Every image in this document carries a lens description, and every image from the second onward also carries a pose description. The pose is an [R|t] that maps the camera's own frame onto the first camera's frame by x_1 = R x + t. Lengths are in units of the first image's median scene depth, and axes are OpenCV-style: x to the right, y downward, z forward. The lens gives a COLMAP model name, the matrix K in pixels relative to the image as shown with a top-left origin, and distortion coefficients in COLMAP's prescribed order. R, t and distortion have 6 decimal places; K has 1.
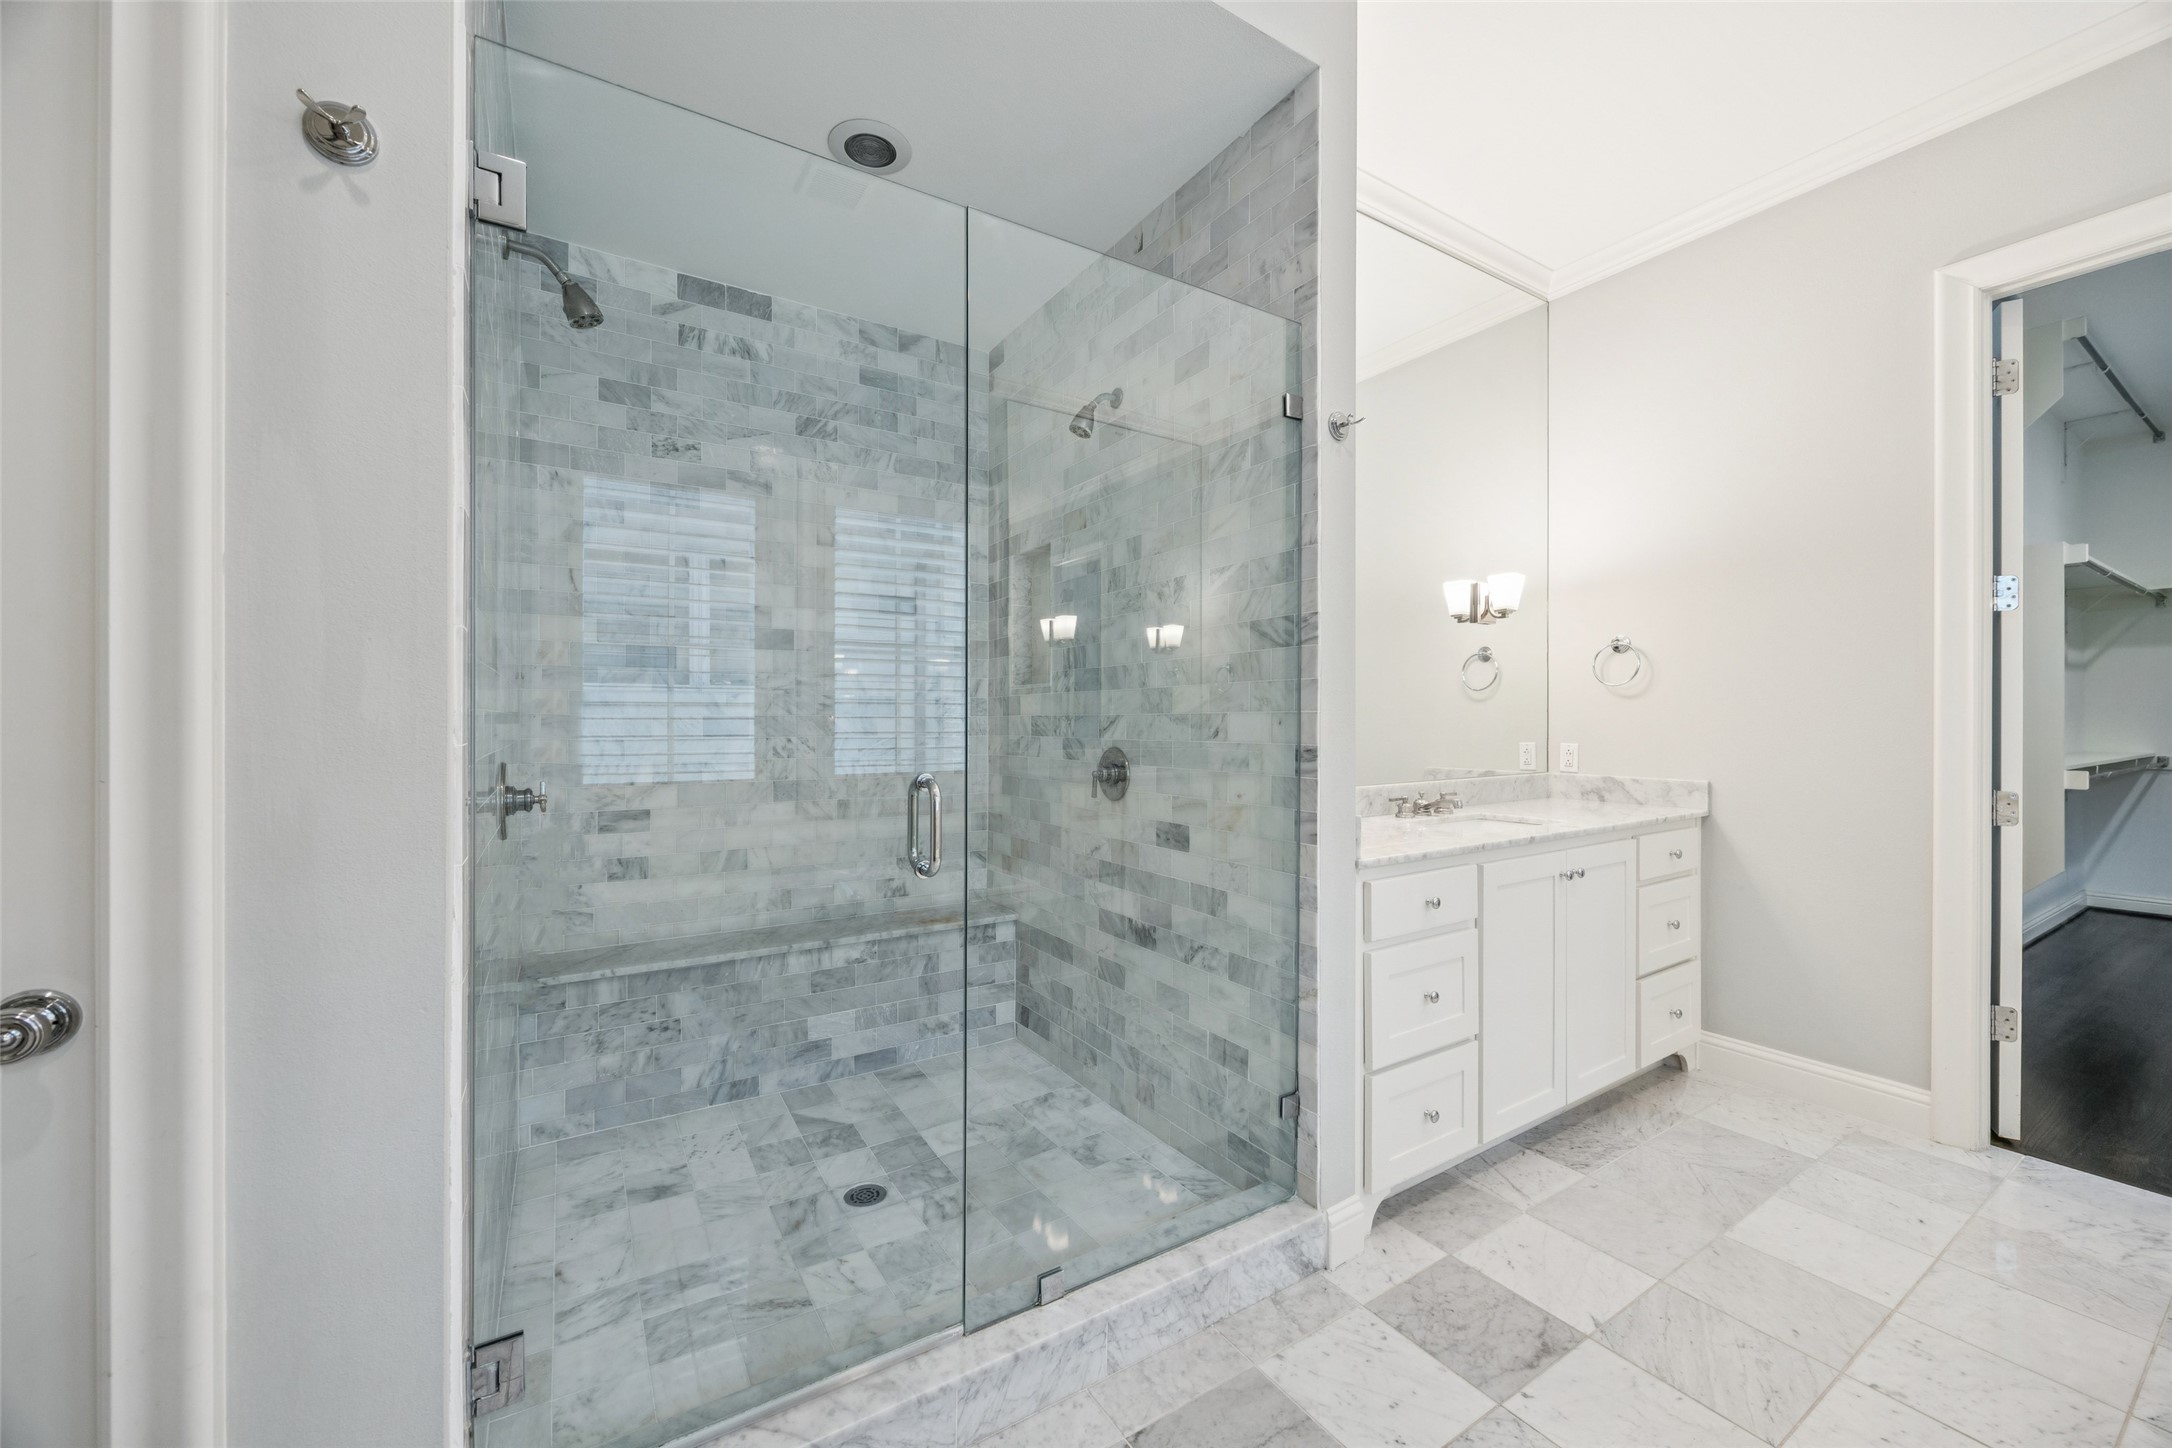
lens RADIAL K [[837.1, 0, 1079.1], [0, 837.1, 719.9], [0, 0, 1]] dist [0.001336, 0.000056]
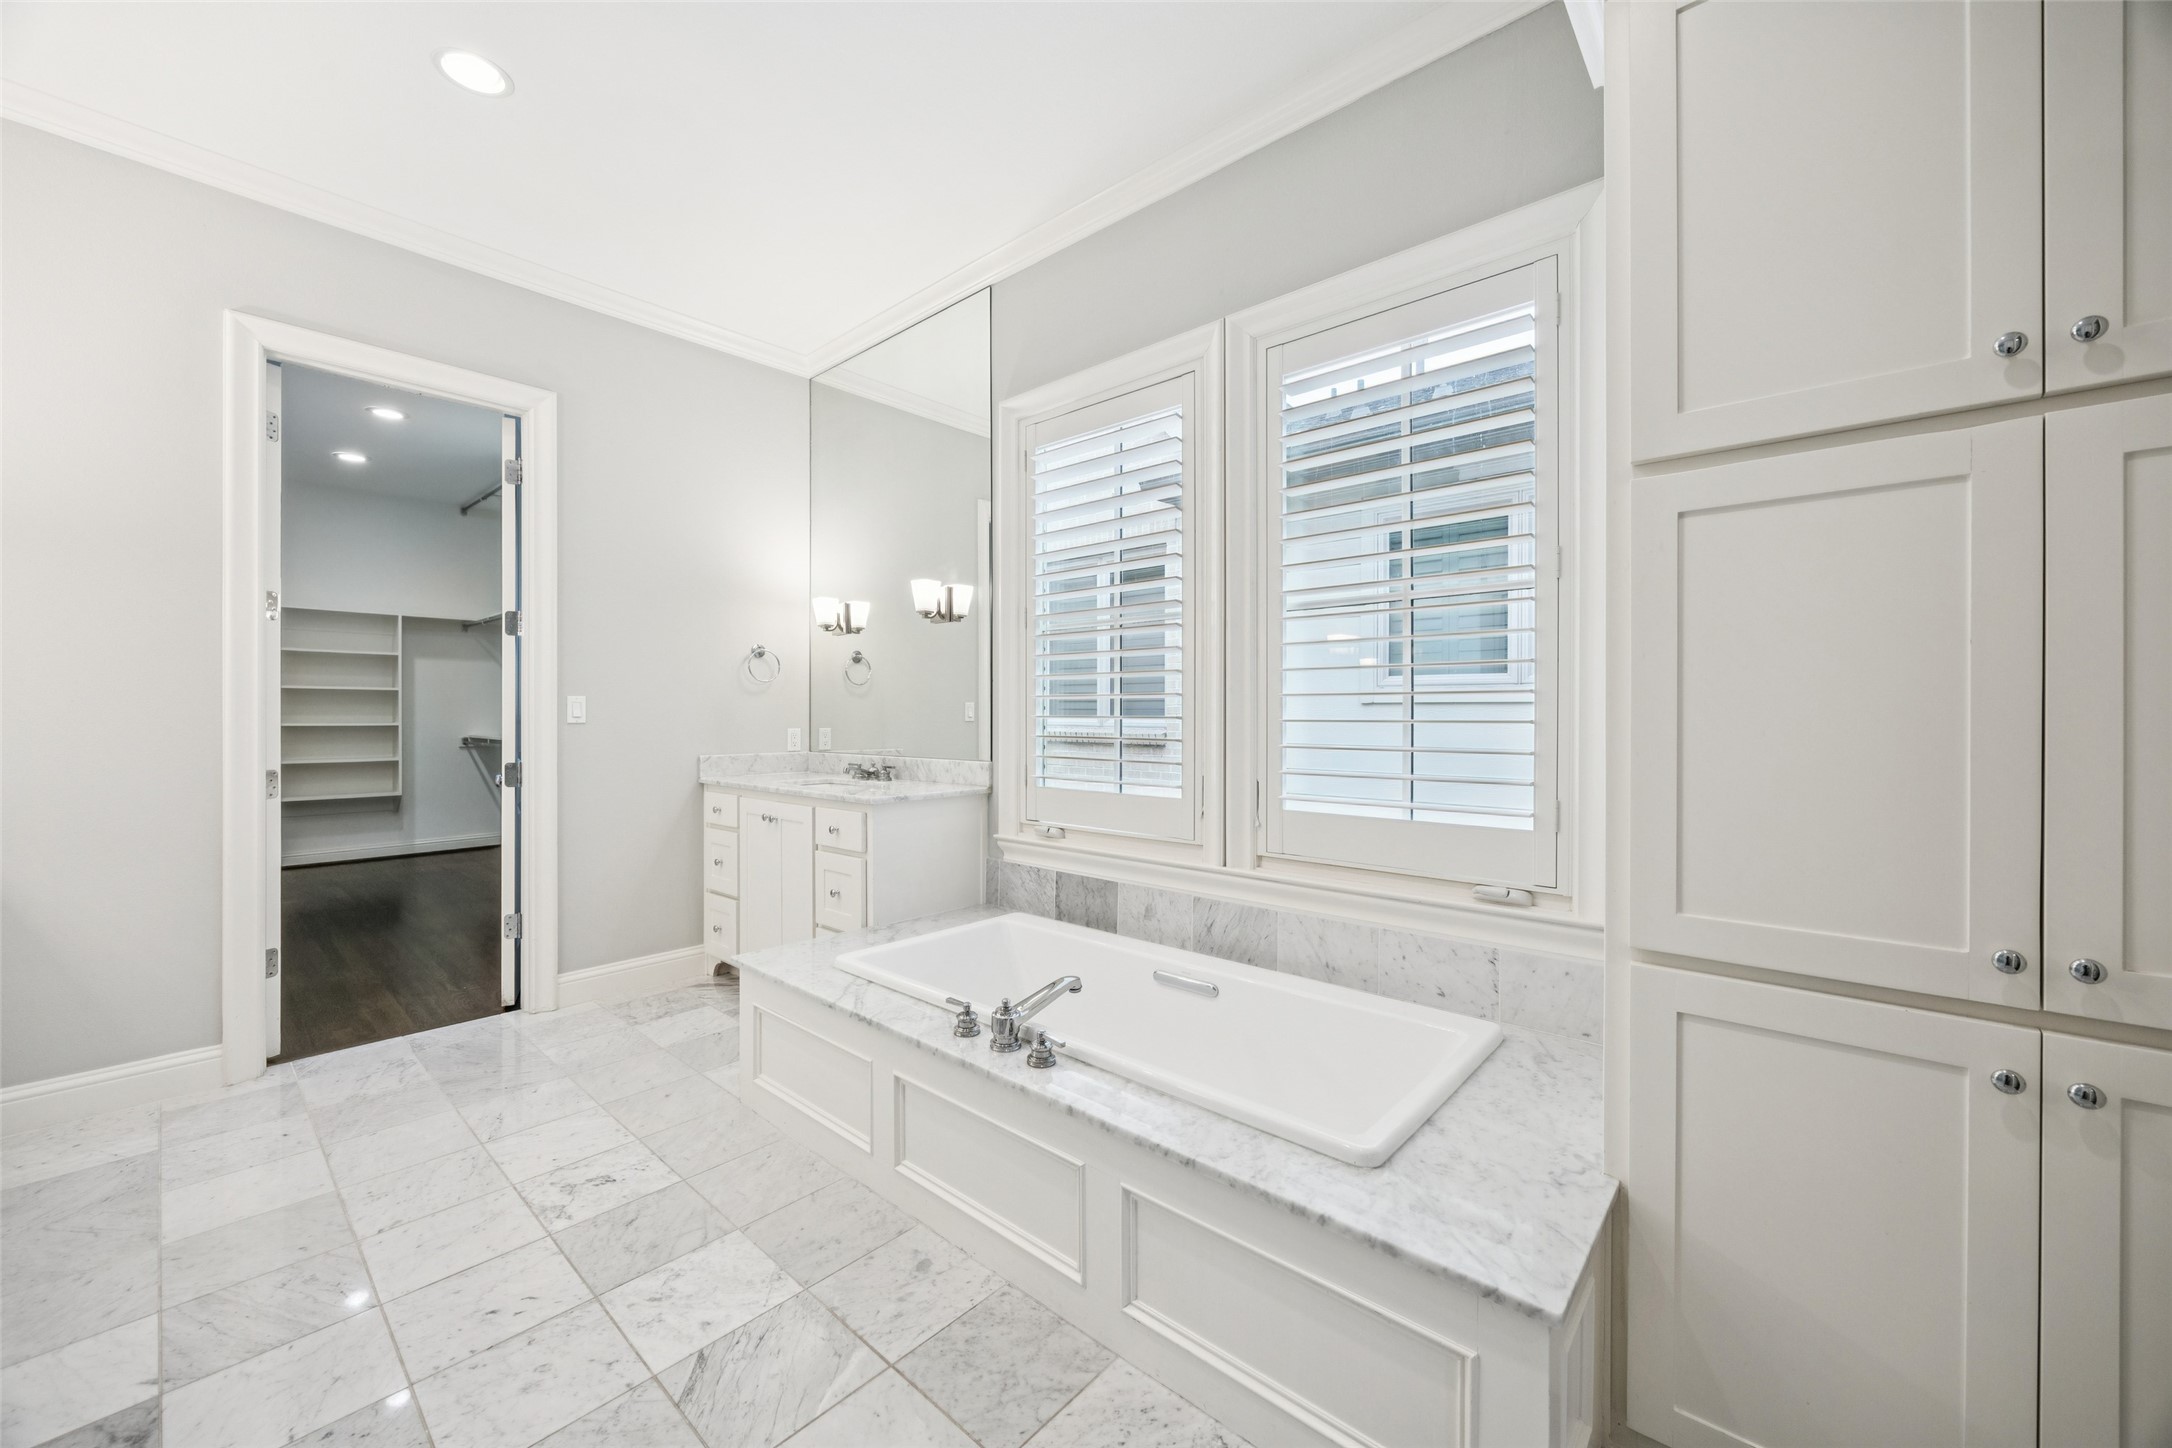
lens RADIAL K [[837.1, 0, 1078.5], [0, 837.1, 719.6], [0, 0, 1]] dist [0.001336, 0.000056]
pose [[-0.276051, -0.004394, 0.961133, -0.428935], [-0.003982, 0.999986, 0.003427, 0.003114], [-0.961135, -0.002881, -0.276065, 0.246792]]
